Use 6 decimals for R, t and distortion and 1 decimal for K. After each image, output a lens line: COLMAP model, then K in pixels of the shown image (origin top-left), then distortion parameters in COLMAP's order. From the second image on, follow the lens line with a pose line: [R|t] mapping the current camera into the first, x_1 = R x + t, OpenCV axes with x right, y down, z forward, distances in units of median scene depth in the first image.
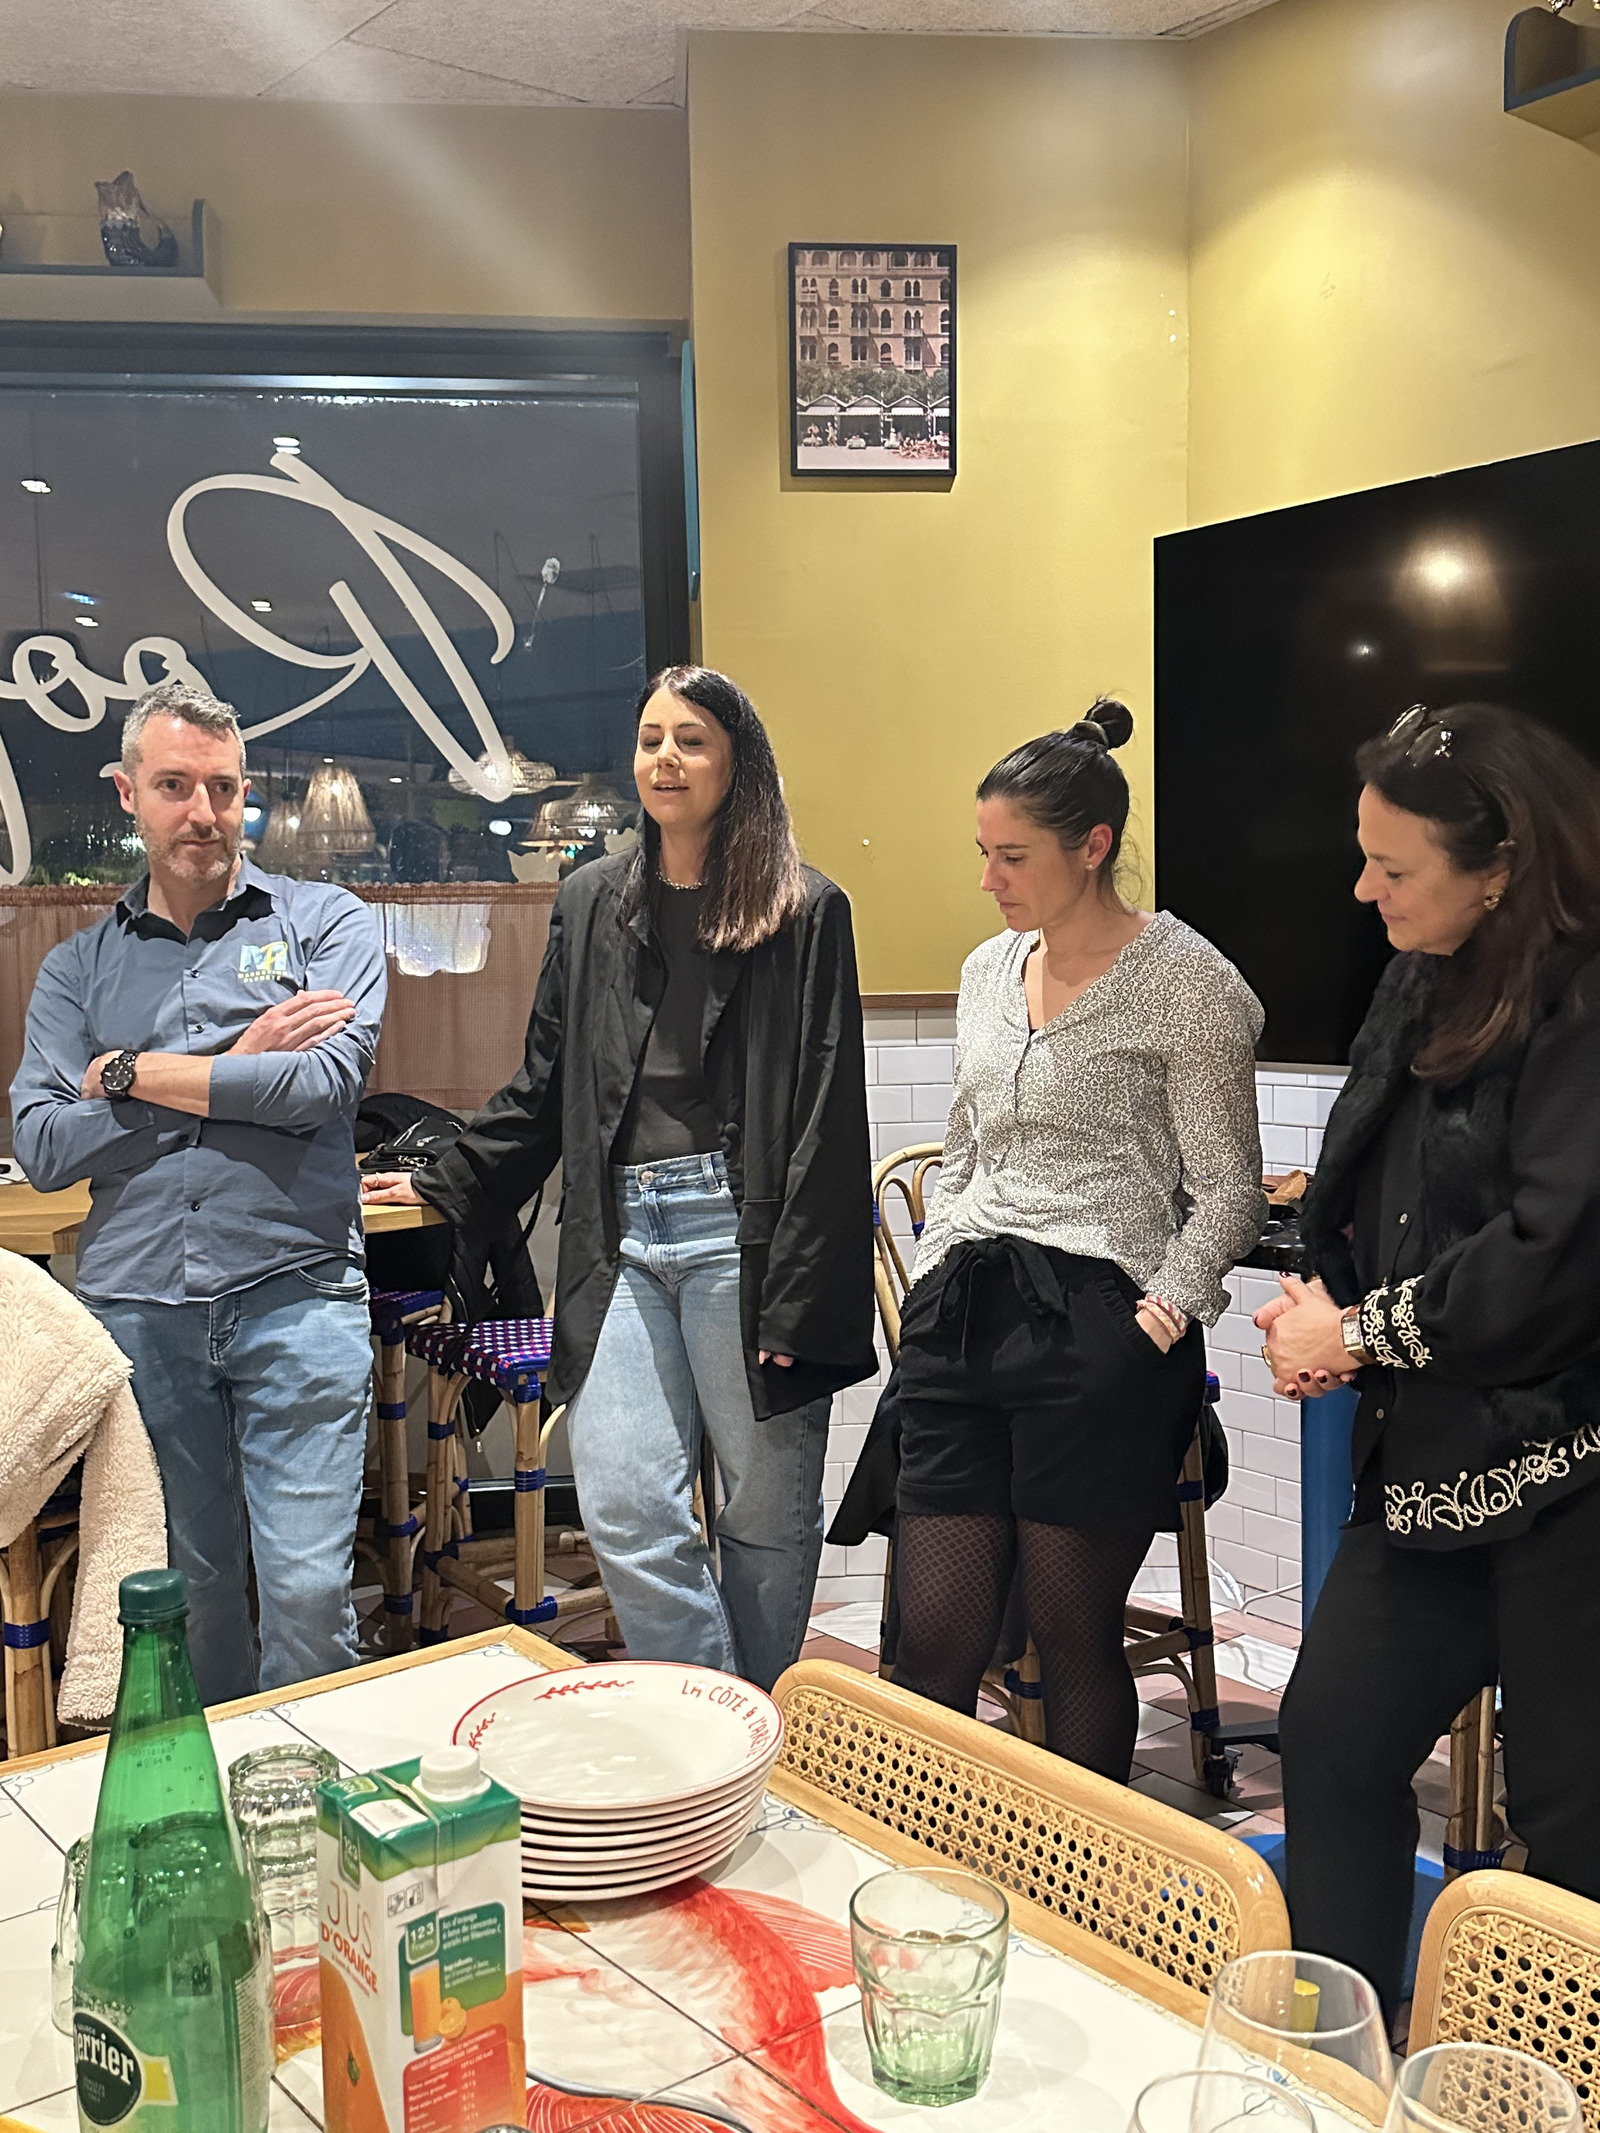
lens RADIAL K [[2080.4, 0, 775.2], [0, 2080.4, 1052.7], [0, 0, 1]] dist [0.060912, 0.000000]
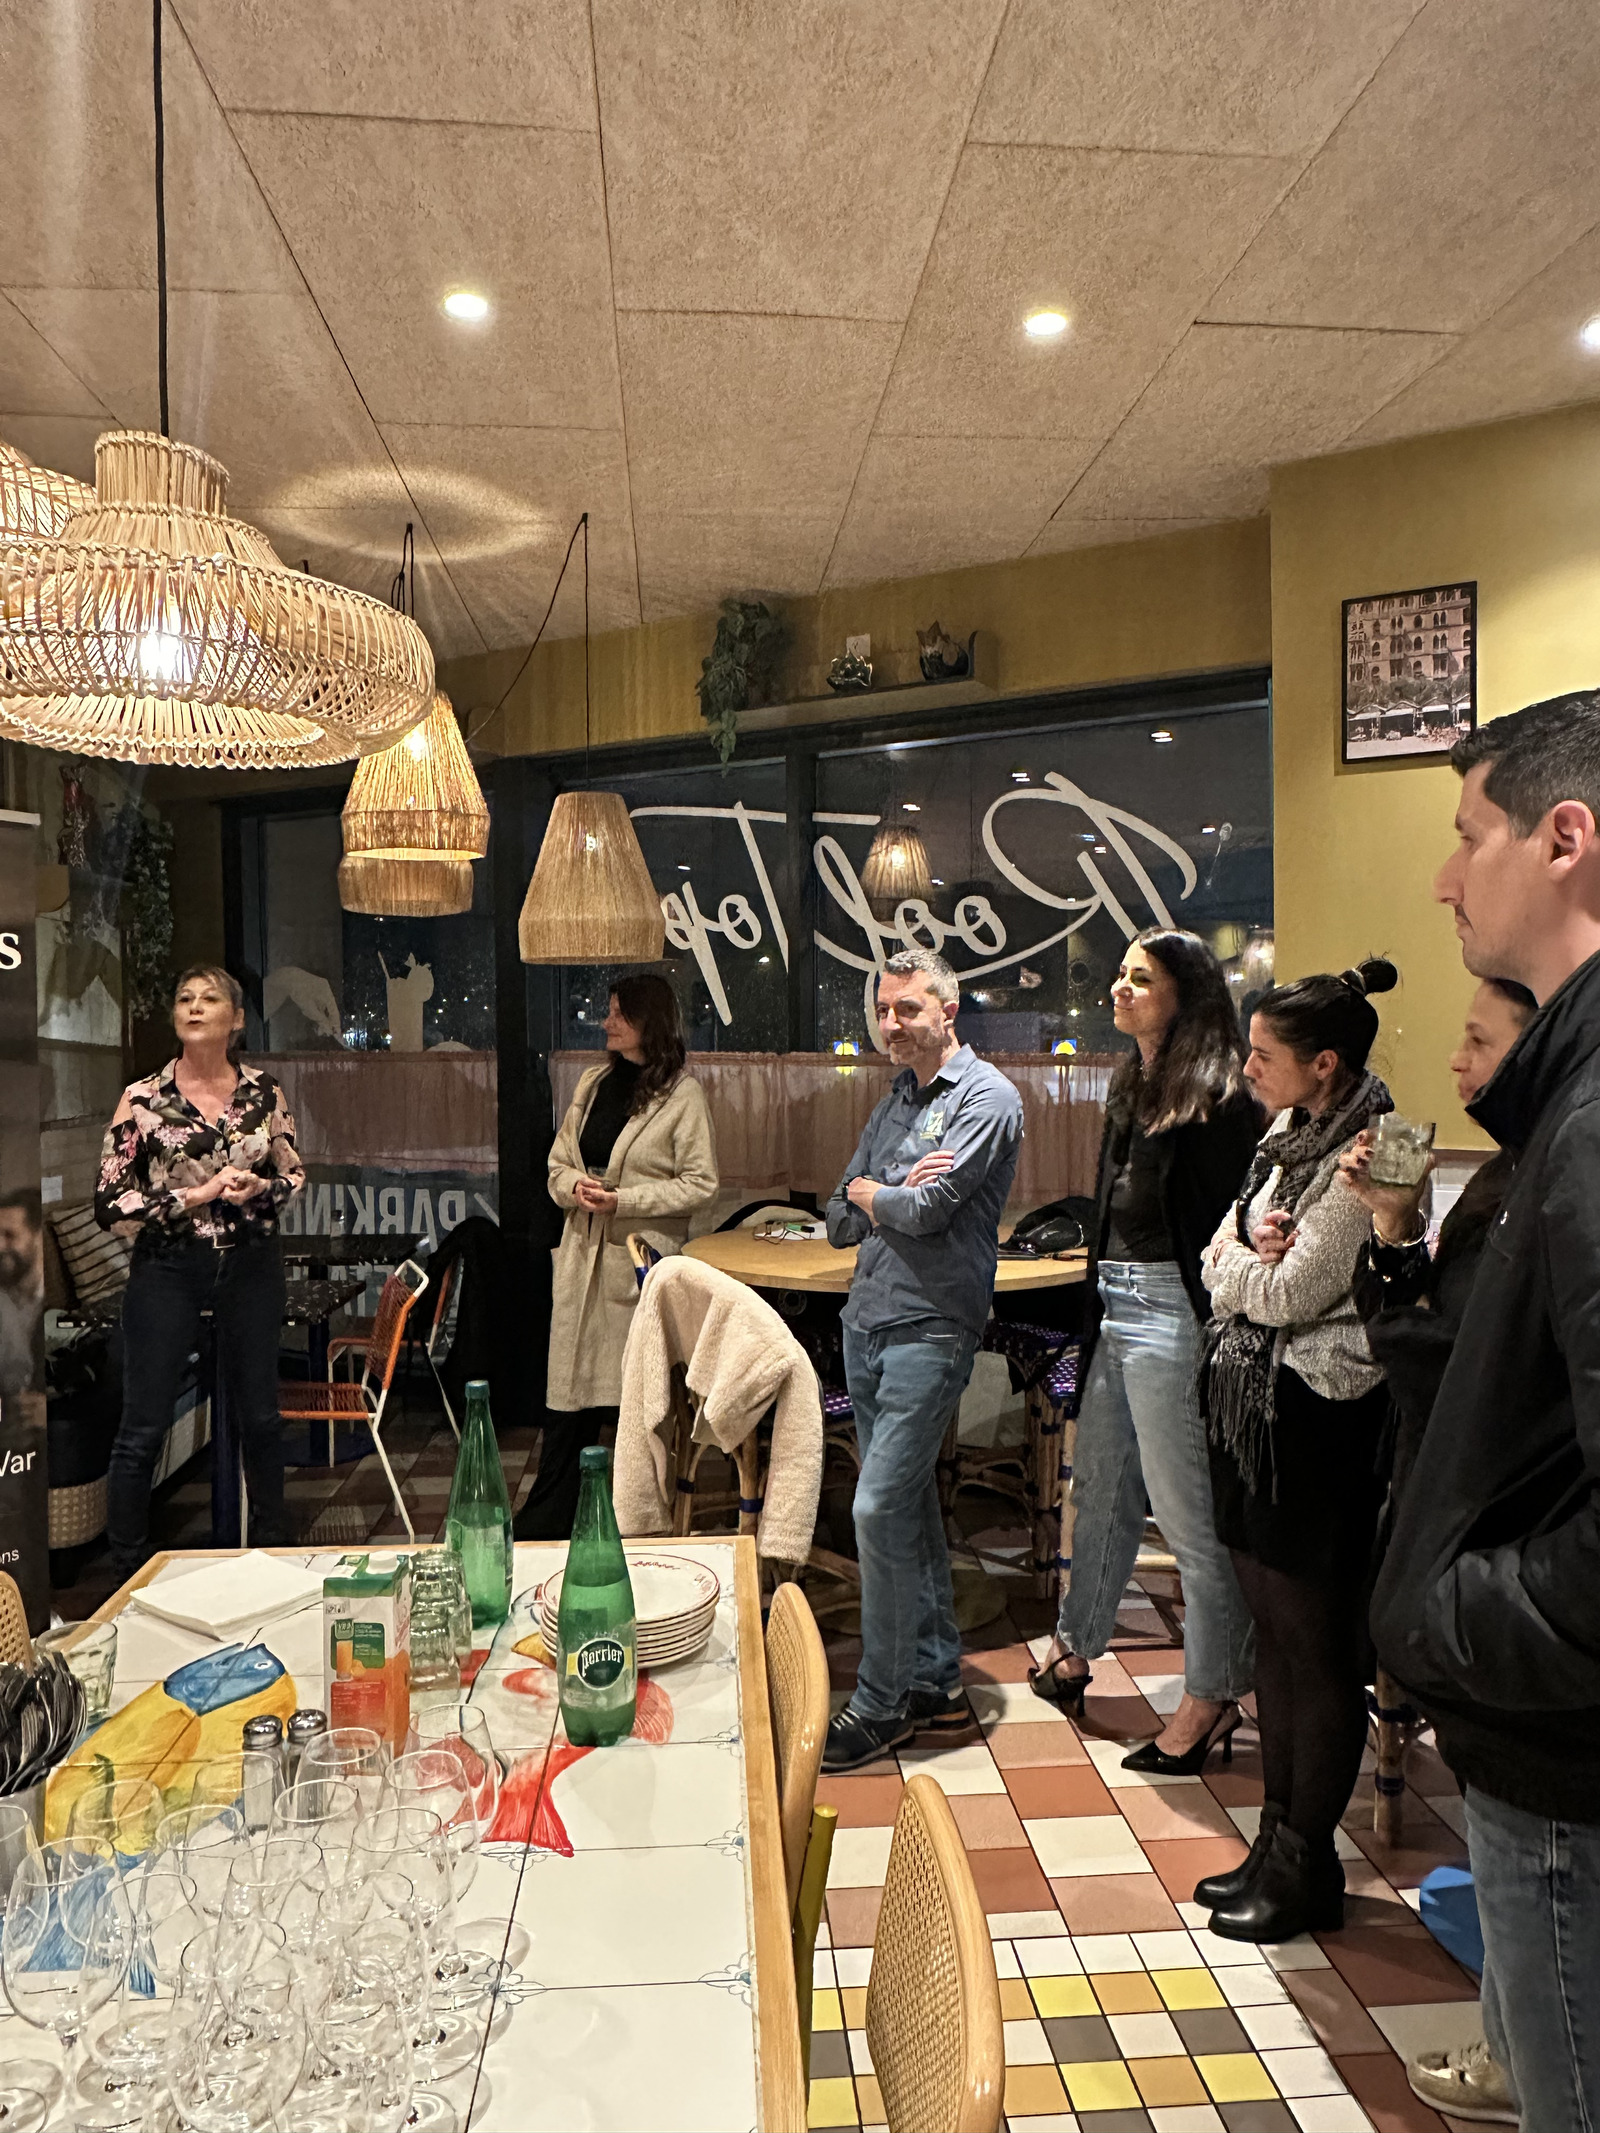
lens RADIAL K [[1489.5, 0, 764.1], [0, 1489.5, 1080.7], [0, 0, 1]] dist [0.039915, -0.046432]
pose [[0.826265, 0.018523, -0.562976, 0.252869], [-0.037422, 0.999056, -0.022054, -0.032859], [0.562036, 0.039290, 0.826179, -0.019281]]
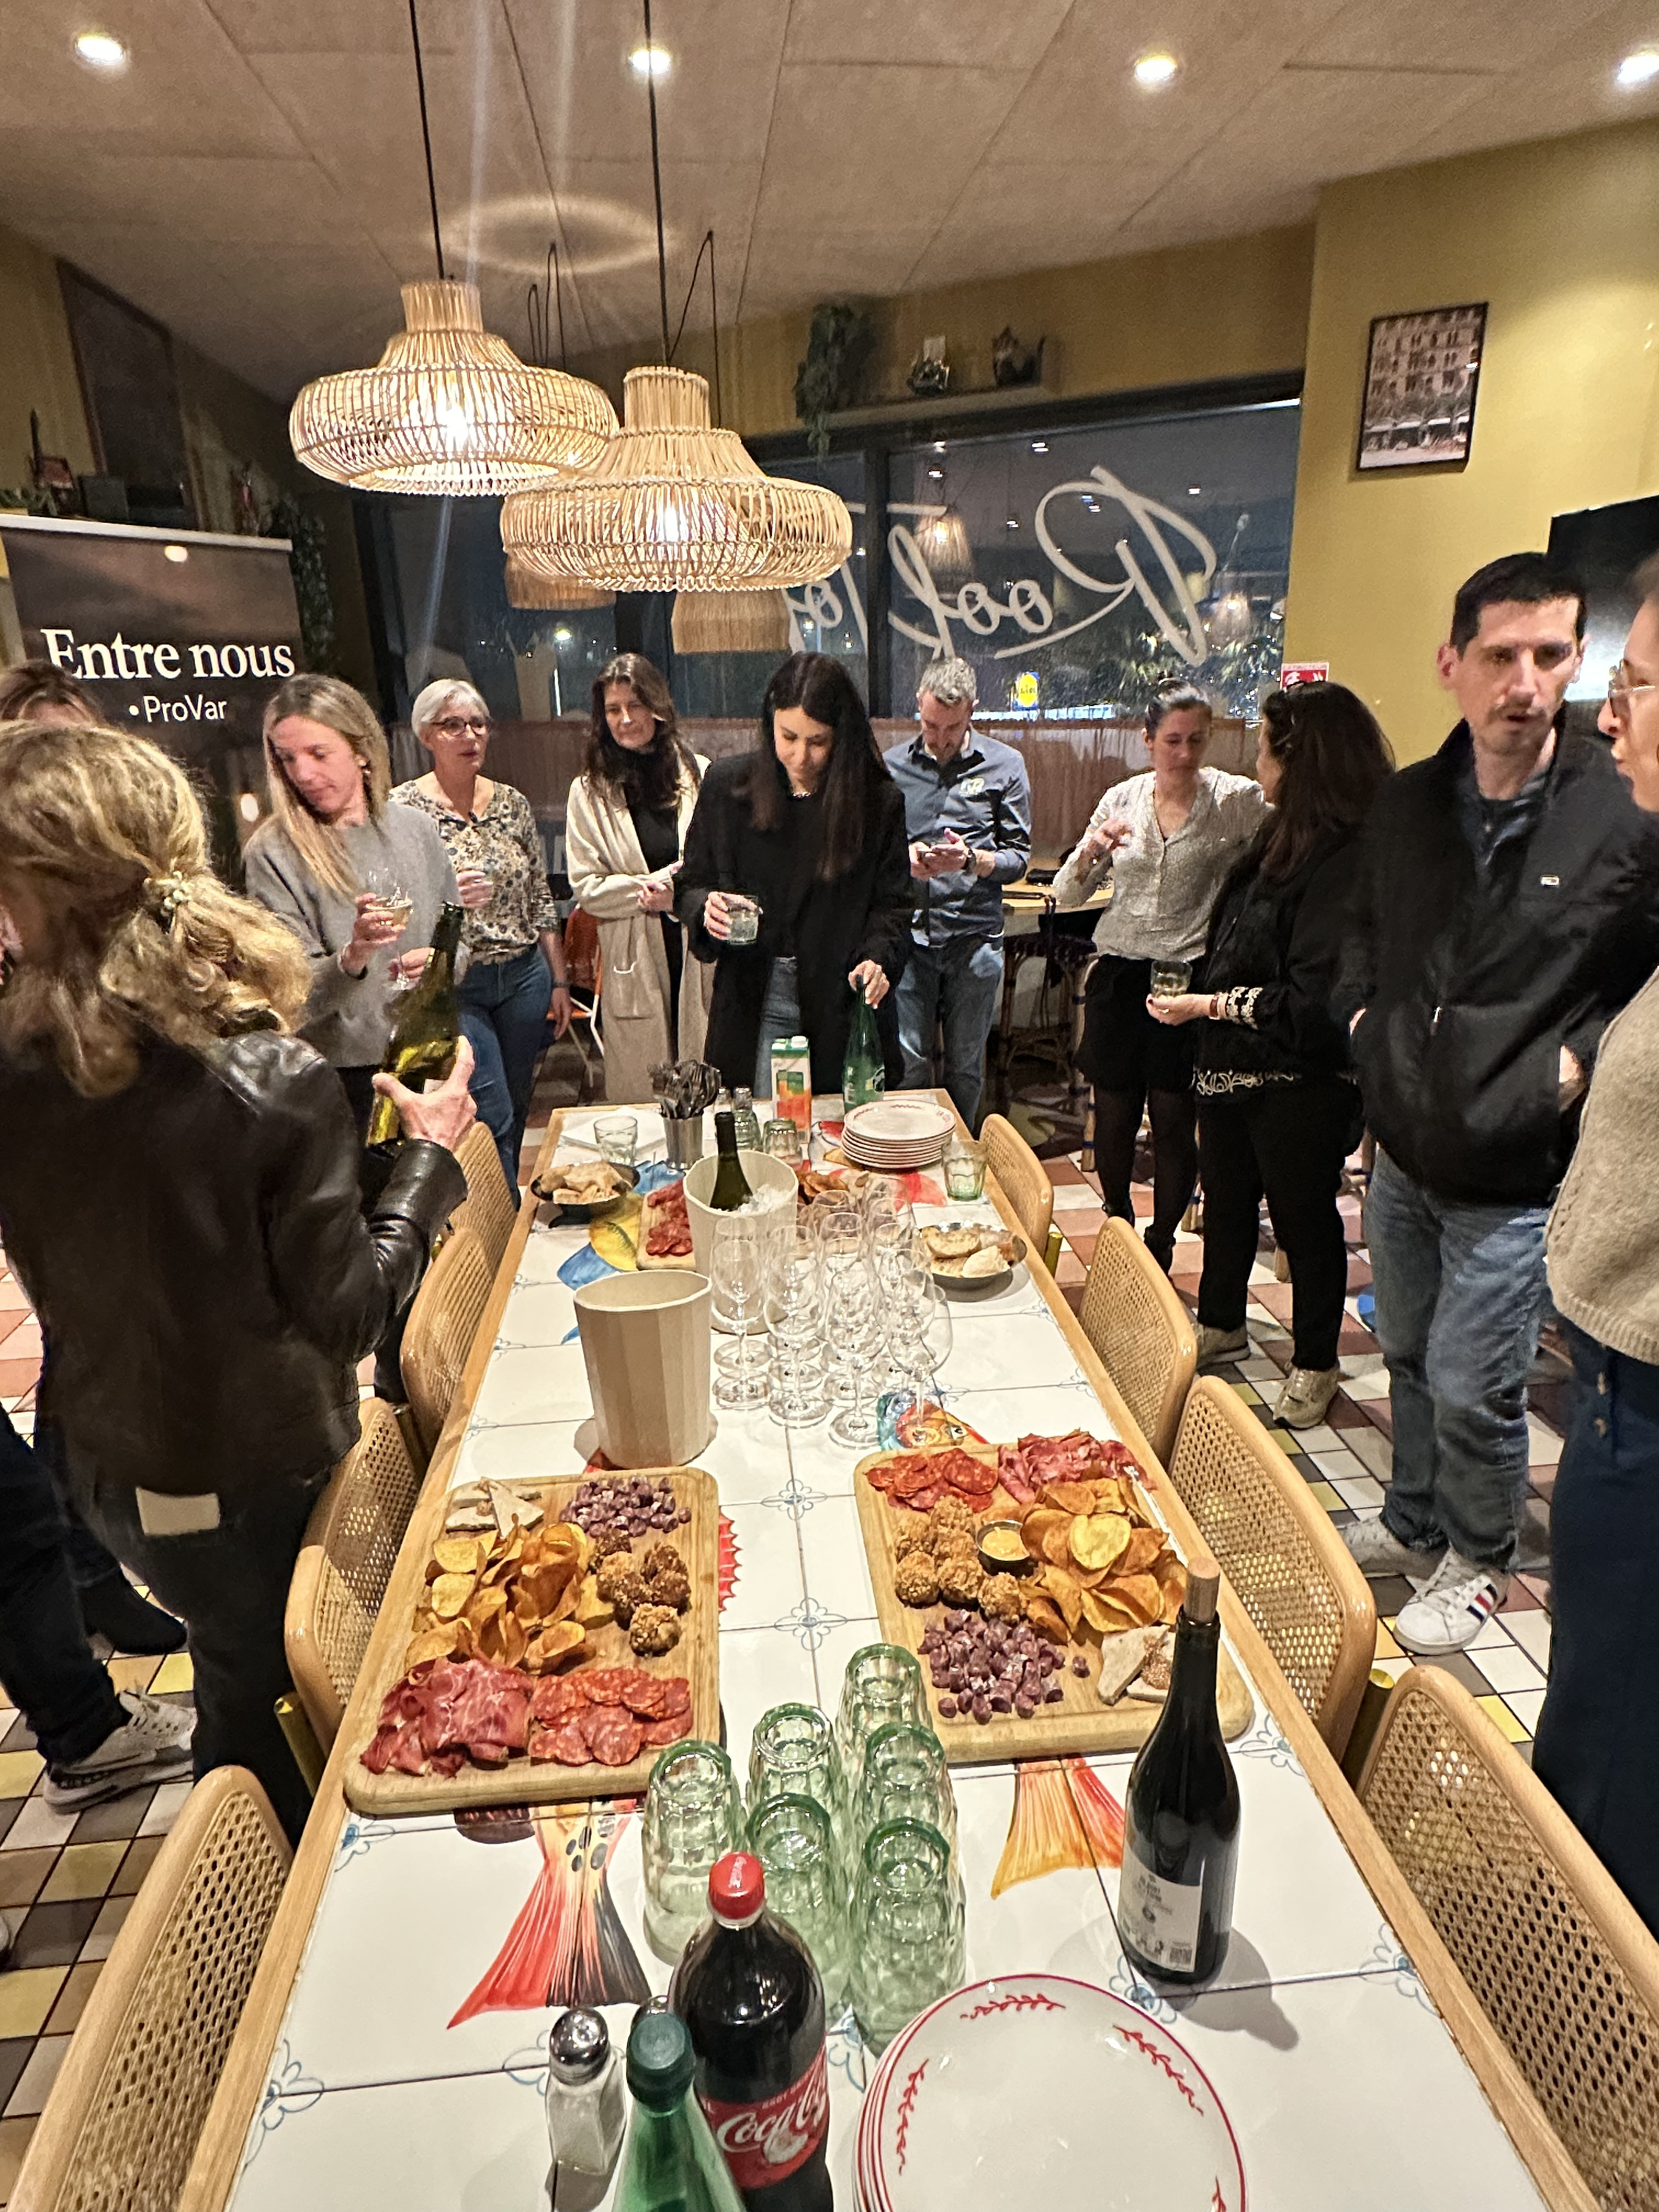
lens RADIAL K [[1259.1, 0, 785.8], [0, 1259.1, 1112.4], [0, 0, 1]] dist [-0.001254, 0.003348]
pose [[0.836670, 0.164850, -0.522310, 0.237141], [-0.015597, 0.960414, 0.278138, -0.057826], [0.547486, -0.224563, 0.806121, -0.175832]]
